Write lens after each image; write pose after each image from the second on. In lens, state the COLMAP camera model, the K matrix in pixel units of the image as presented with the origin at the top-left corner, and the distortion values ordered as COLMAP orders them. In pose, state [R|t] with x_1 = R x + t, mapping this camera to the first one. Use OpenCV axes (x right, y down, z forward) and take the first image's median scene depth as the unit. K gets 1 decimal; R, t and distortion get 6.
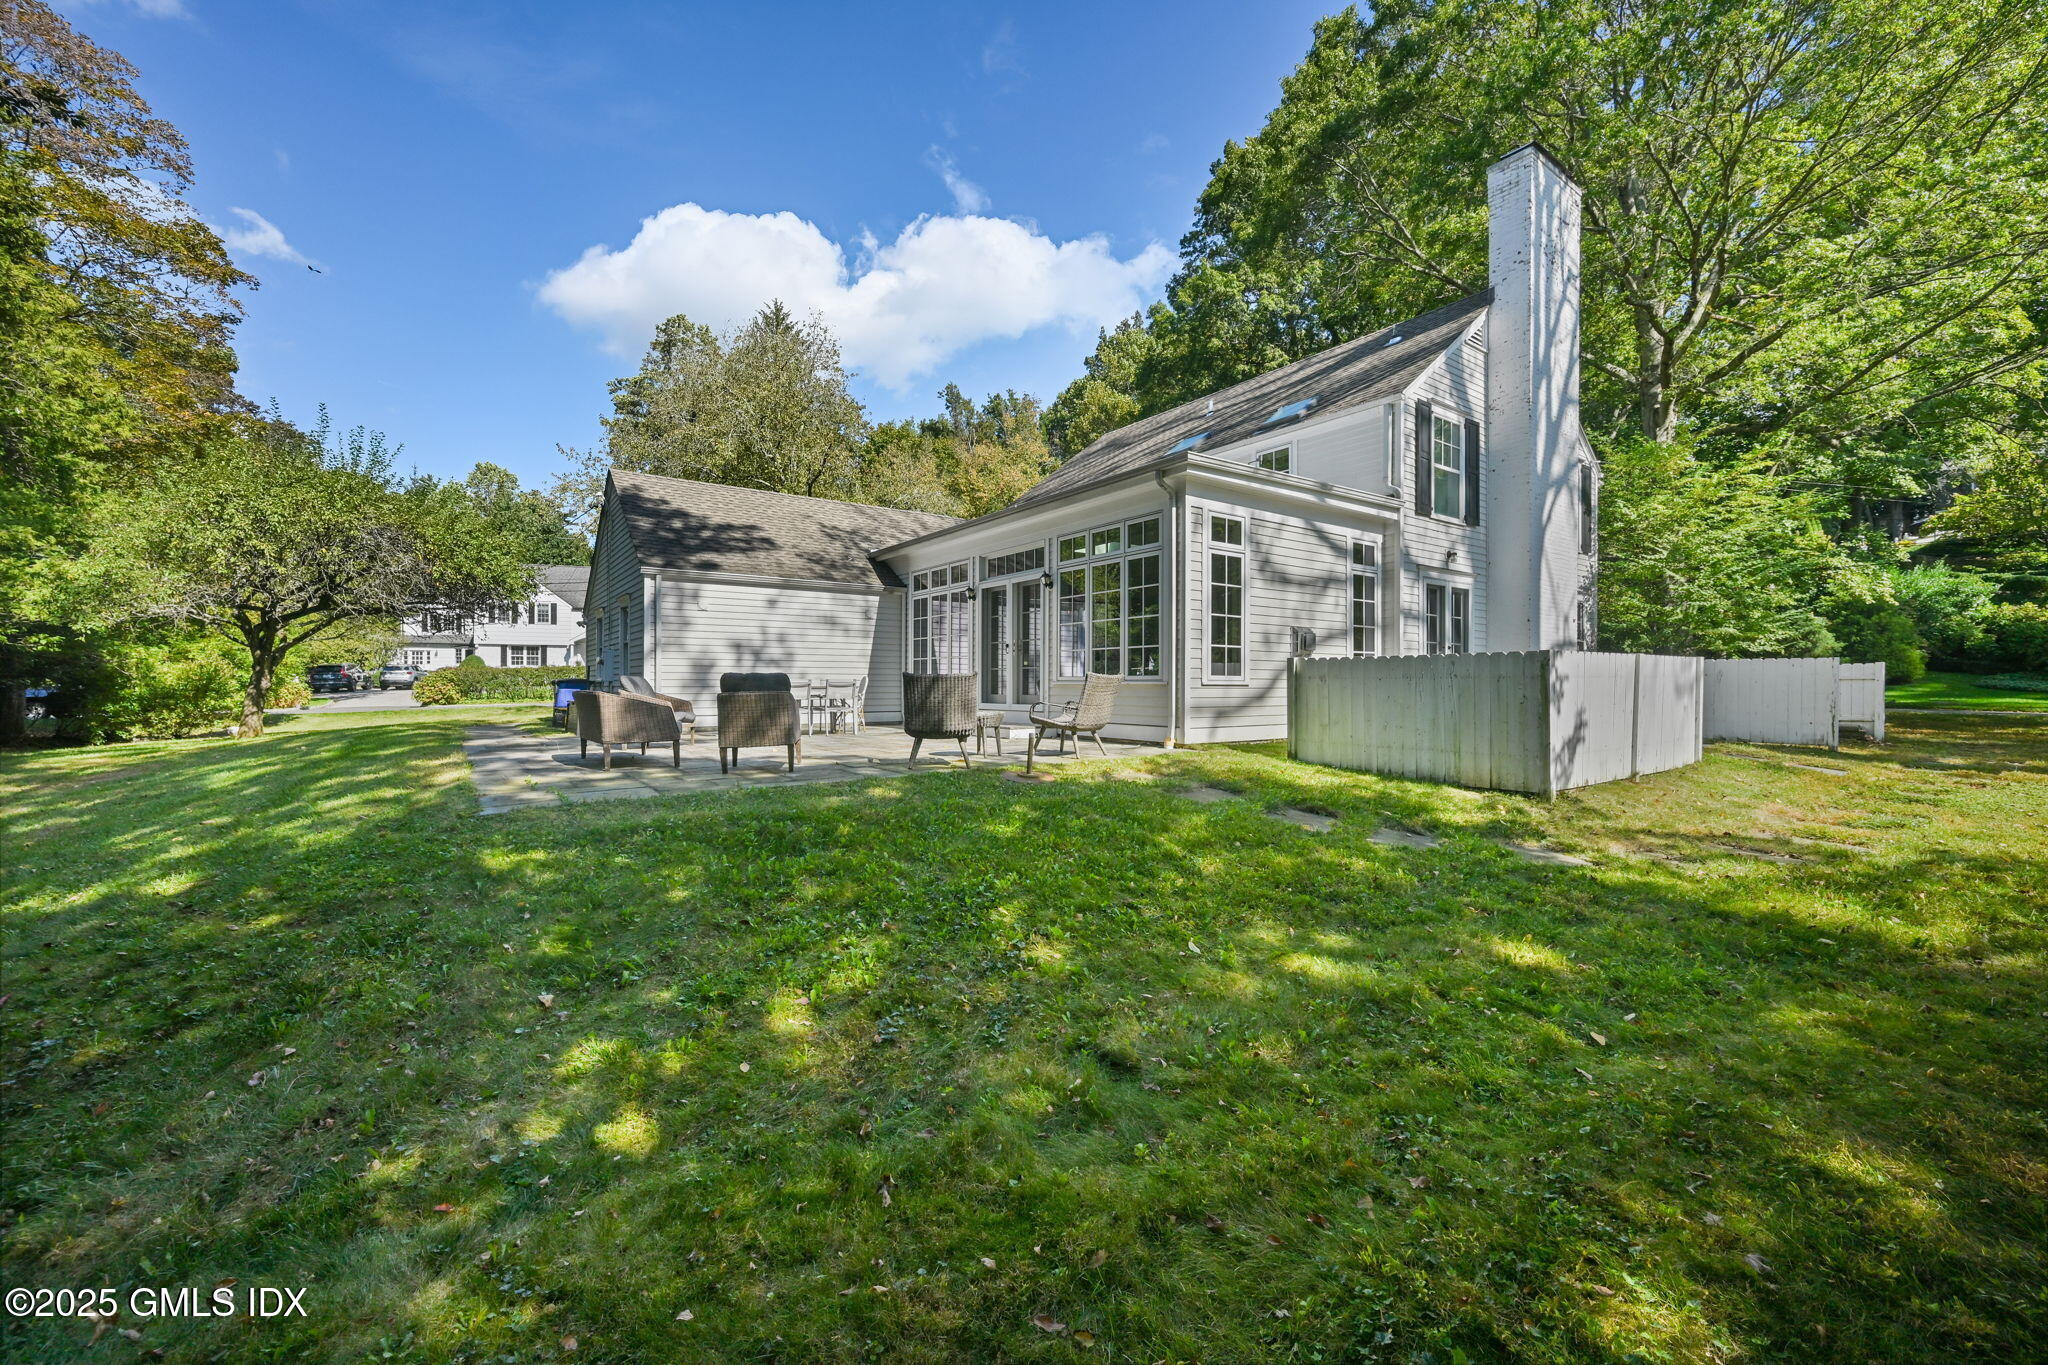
lens RADIAL K [[806.0, 0, 1025.8], [0, 806.0, 677.8], [0, 0, 1]] dist [0.000764, 0.000386]
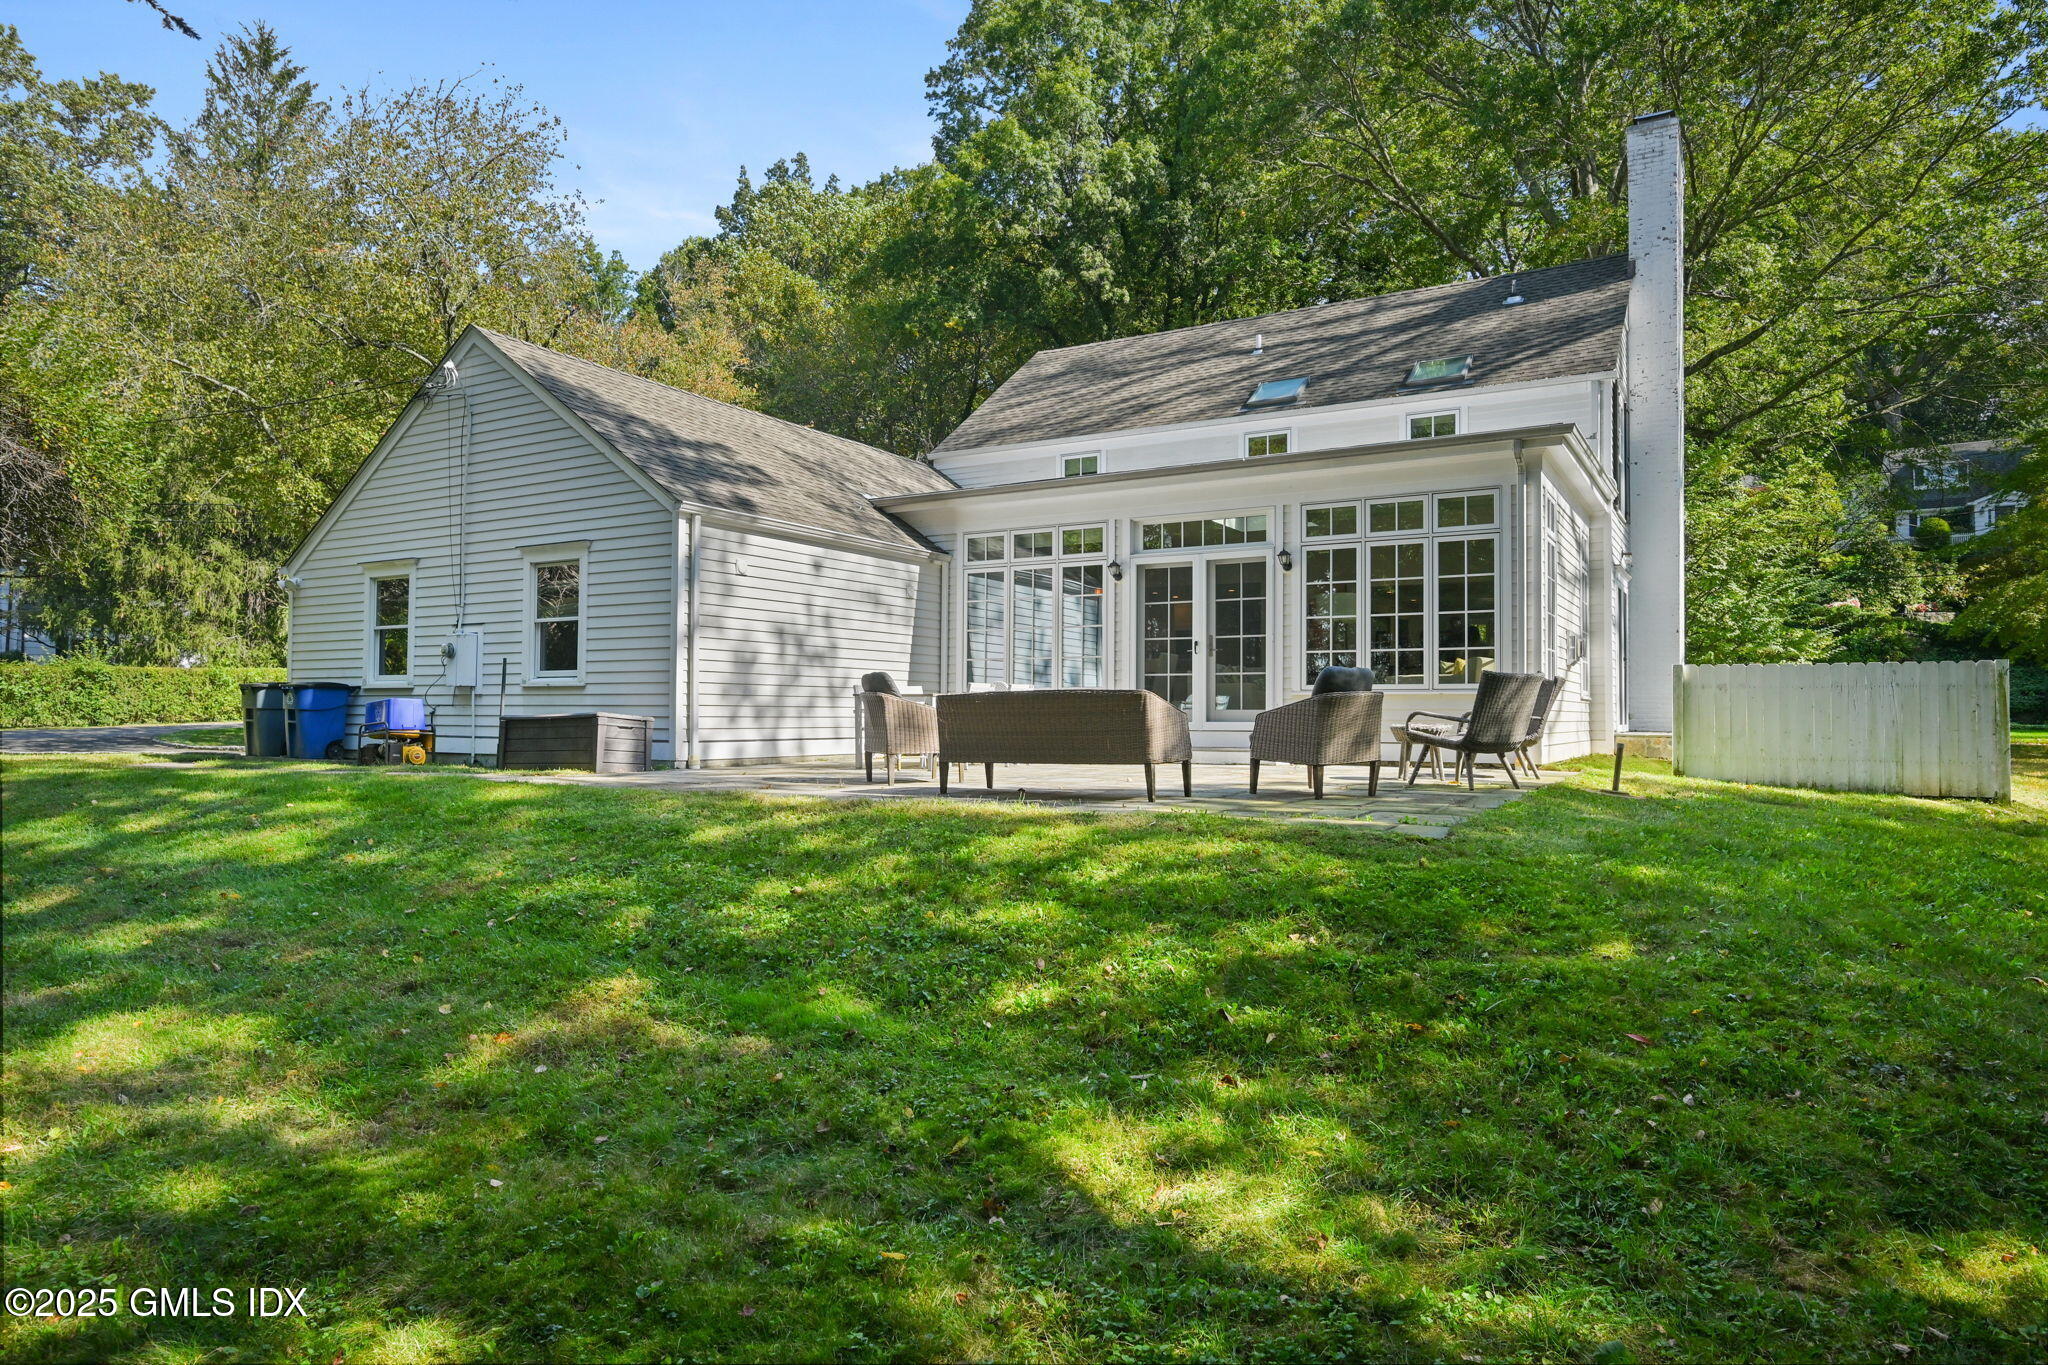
lens RADIAL K [[1216.0, 0, 1028.4], [0, 1216.0, 690.3], [0, 0, 1]] dist [-0.004113, -0.000208]
pose [[0.914578, 0.012025, 0.404231, -0.624641], [-0.007962, 0.999899, -0.011730, 0.017662], [-0.404331, 0.007509, 0.914582, 0.039949]]
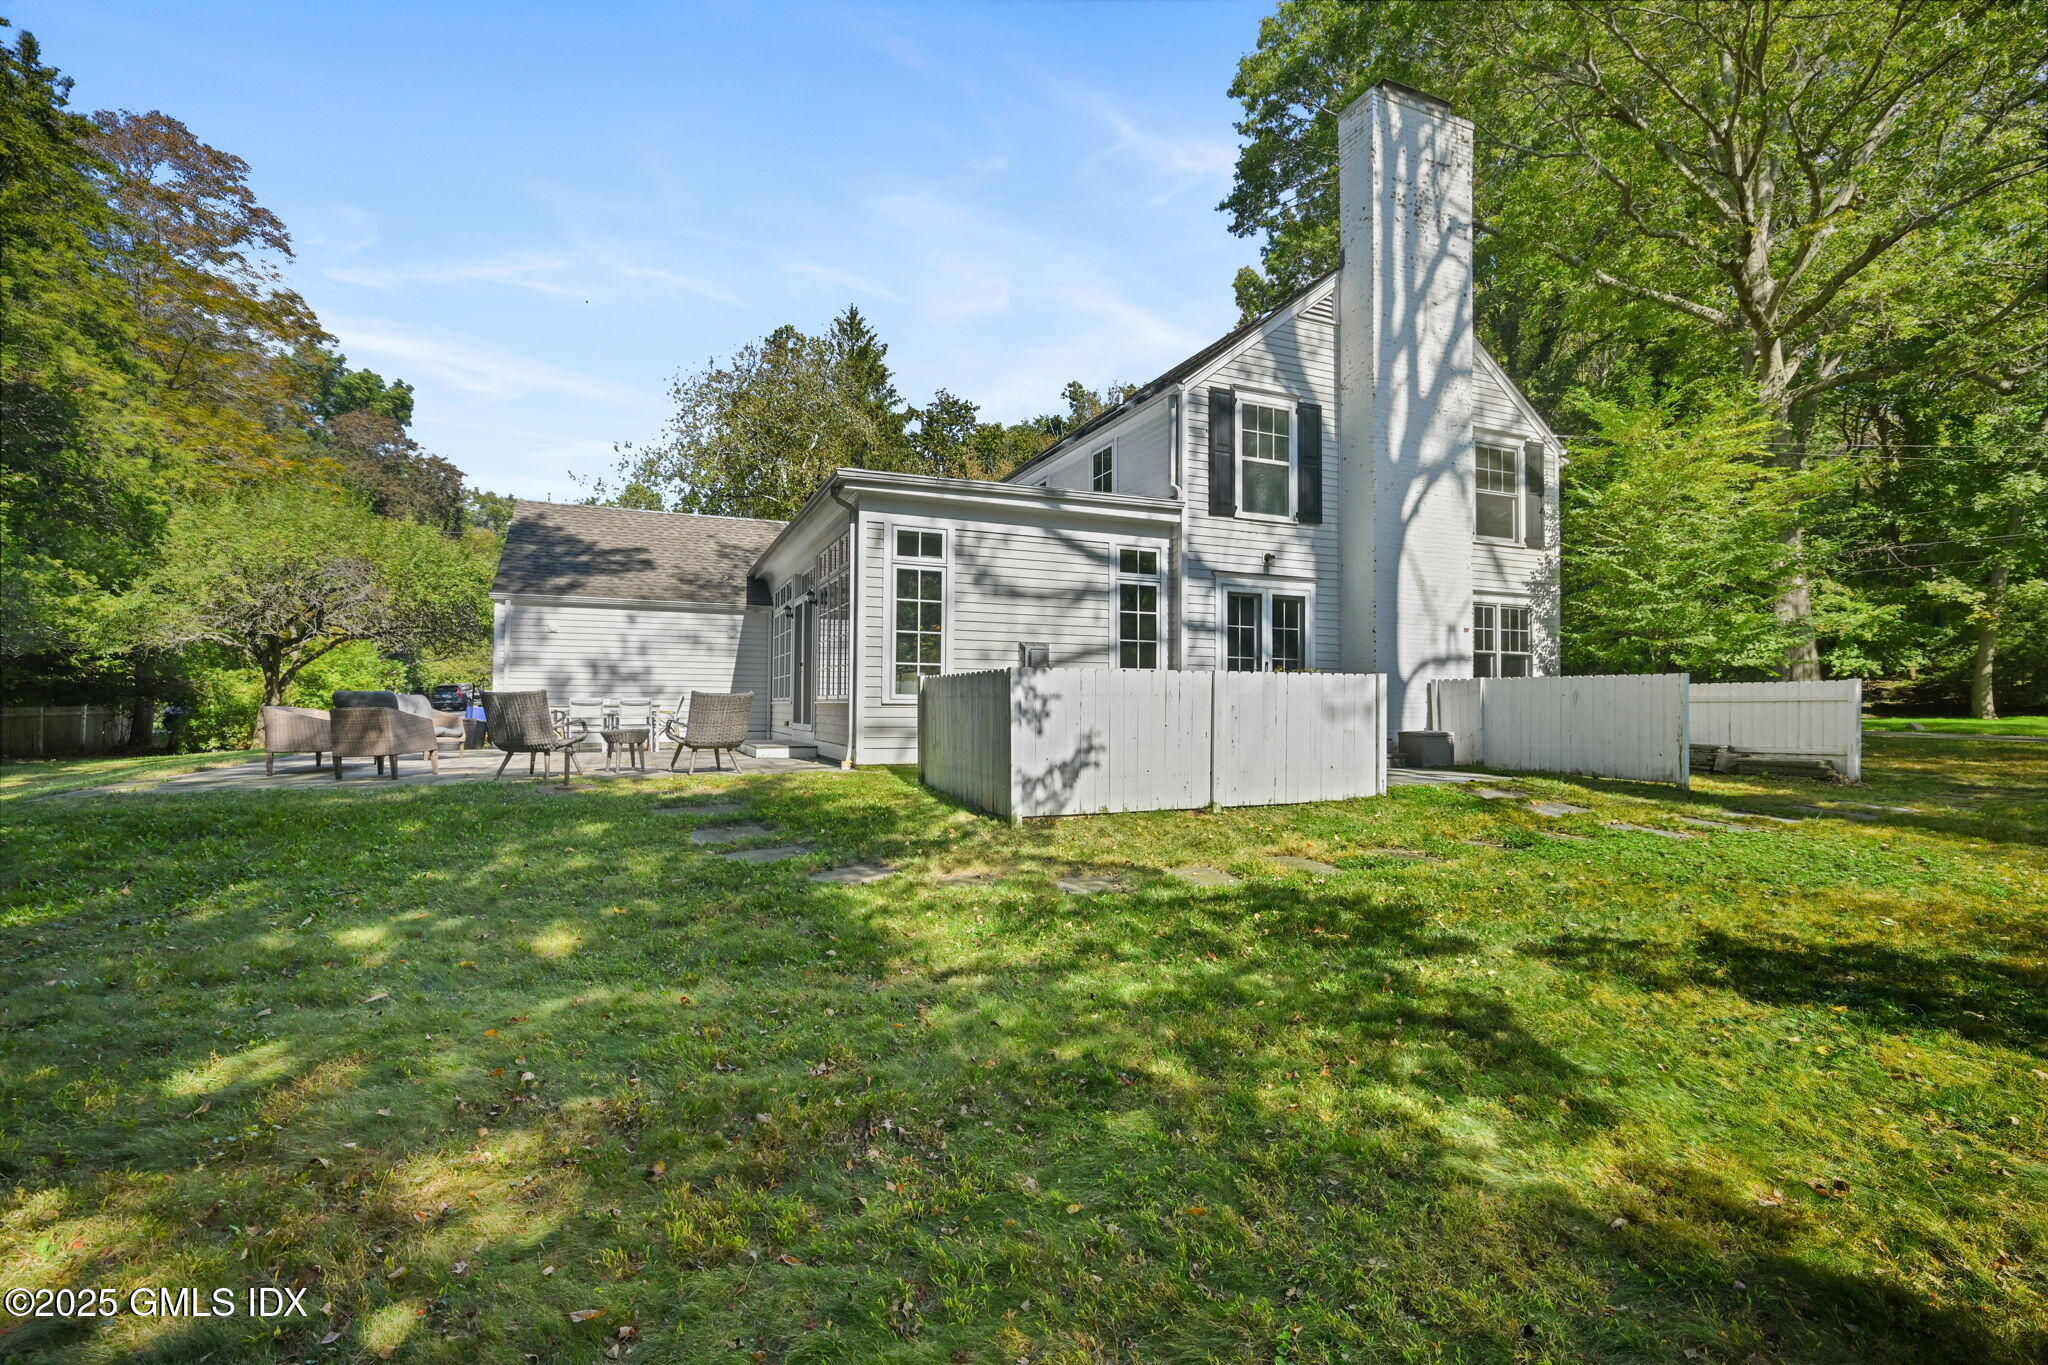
lens RADIAL K [[909.3, 0, 1031.1], [0, 909.3, 680.9], [0, 0, 1]] dist [0.000760, 0.000100]
pose [[0.977877, -0.002104, -0.209170, 0.487394], [-0.002076, 0.999803, -0.019762, 0.001702], [0.209170, 0.019759, 0.977680, -0.025008]]
